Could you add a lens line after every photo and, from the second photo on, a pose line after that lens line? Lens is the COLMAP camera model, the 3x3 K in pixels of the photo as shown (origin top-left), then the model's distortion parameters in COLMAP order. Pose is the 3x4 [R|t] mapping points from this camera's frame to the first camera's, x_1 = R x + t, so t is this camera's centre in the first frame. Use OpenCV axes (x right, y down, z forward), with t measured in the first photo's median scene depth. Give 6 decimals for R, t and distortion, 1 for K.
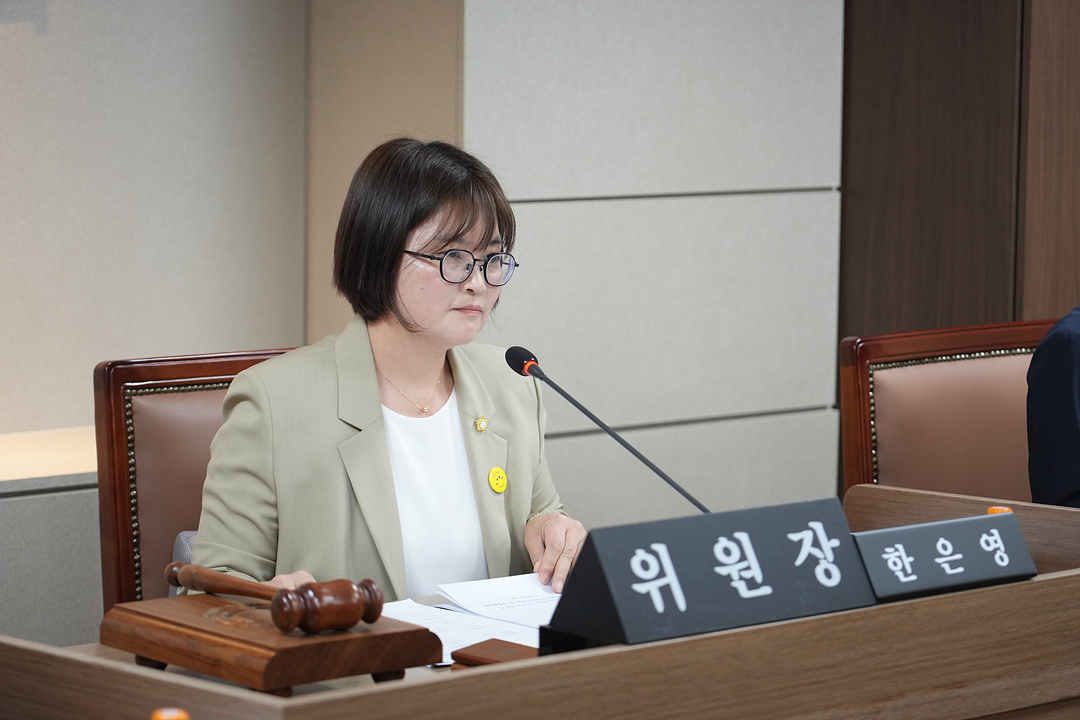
lens RADIAL K [[3294.9, 0, 540.0], [0, 3294.9, 360.0], [0, 0, 1]] dist [-0.102977, -0.010811]
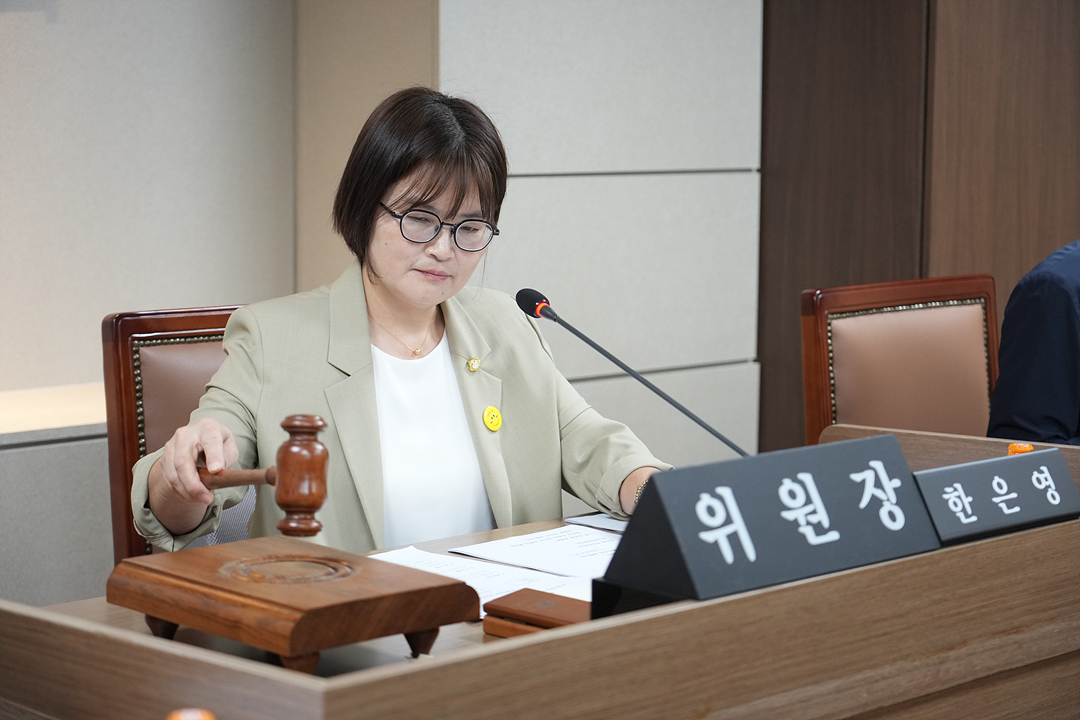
lens RADIAL K [[2258.9, 0, 540.0], [0, 2258.9, 360.0], [0, 0, 1]] dist [-0.019475, 0.085358]
pose [[0.998618, -0.010669, 0.051453, -0.042862], [0.010452, 0.999935, 0.004473, 0.015956], [-0.051498, -0.003929, 0.998665, 0.349786]]
